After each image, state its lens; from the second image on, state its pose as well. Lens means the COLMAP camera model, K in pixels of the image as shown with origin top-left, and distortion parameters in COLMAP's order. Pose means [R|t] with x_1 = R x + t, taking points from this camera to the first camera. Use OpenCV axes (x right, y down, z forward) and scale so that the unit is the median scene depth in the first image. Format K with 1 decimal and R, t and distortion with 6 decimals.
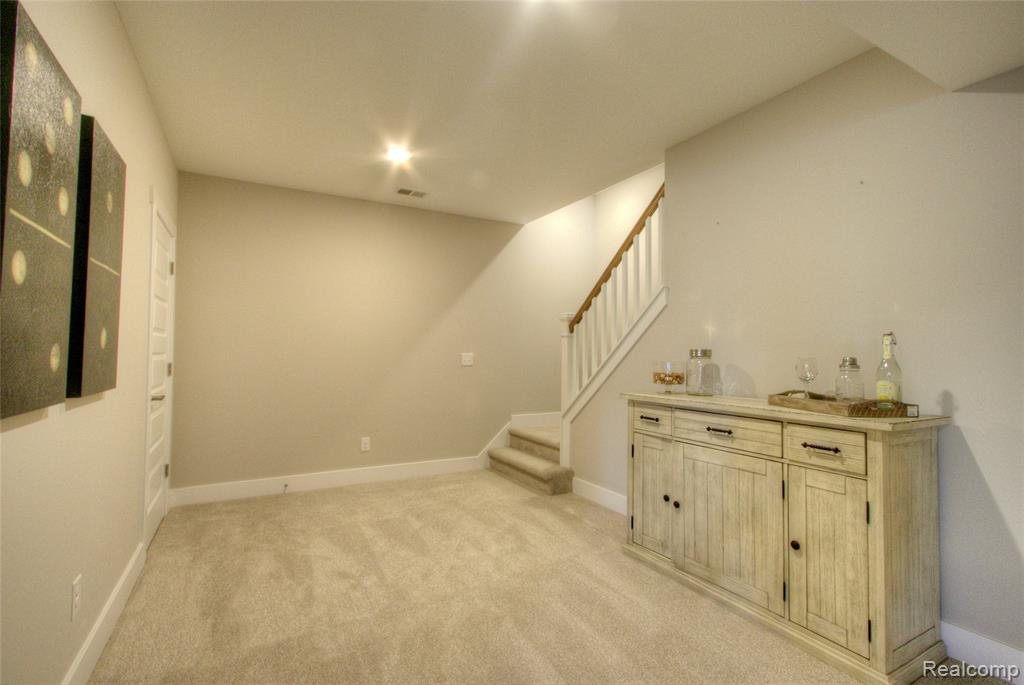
lens RADIAL K [[471.5, 0, 509.5], [0, 471.5, 341.8], [0, 0, 1]] dist [0.000491, 0.000240]
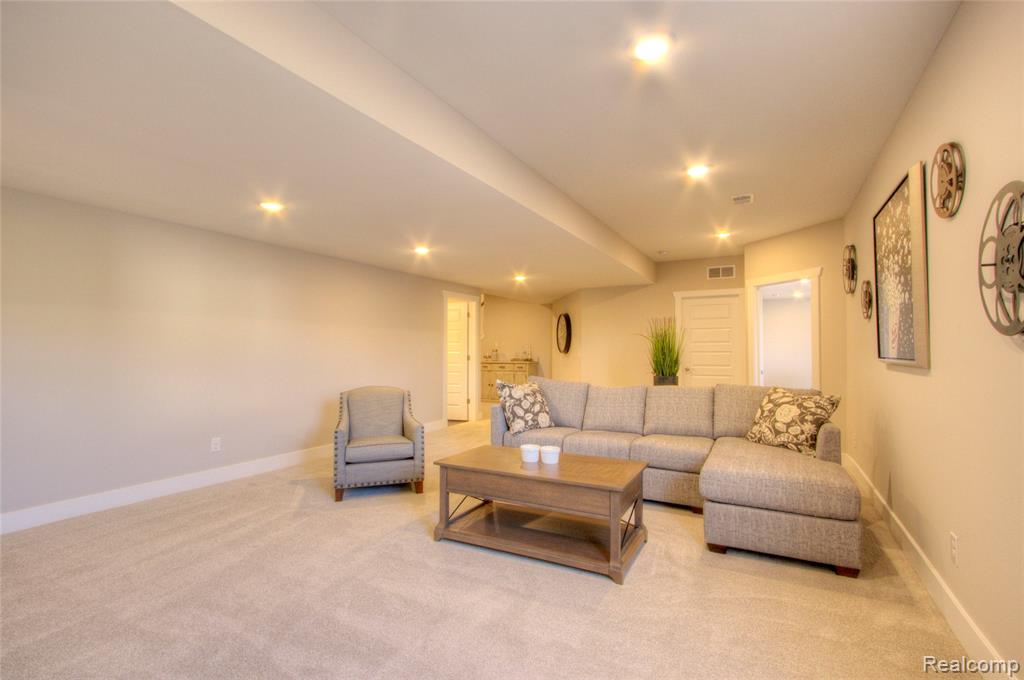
lens RADIAL K [[471.5, 0, 512.3], [0, 471.5, 340.7], [0, 0, 1]] dist [0.000491, 0.000240]
pose [[0.843804, 0.006117, 0.536616, -1.796855], [-0.012473, 0.999888, 0.008215, -0.104046], [-0.536506, -0.013625, 0.843786, -2.724616]]
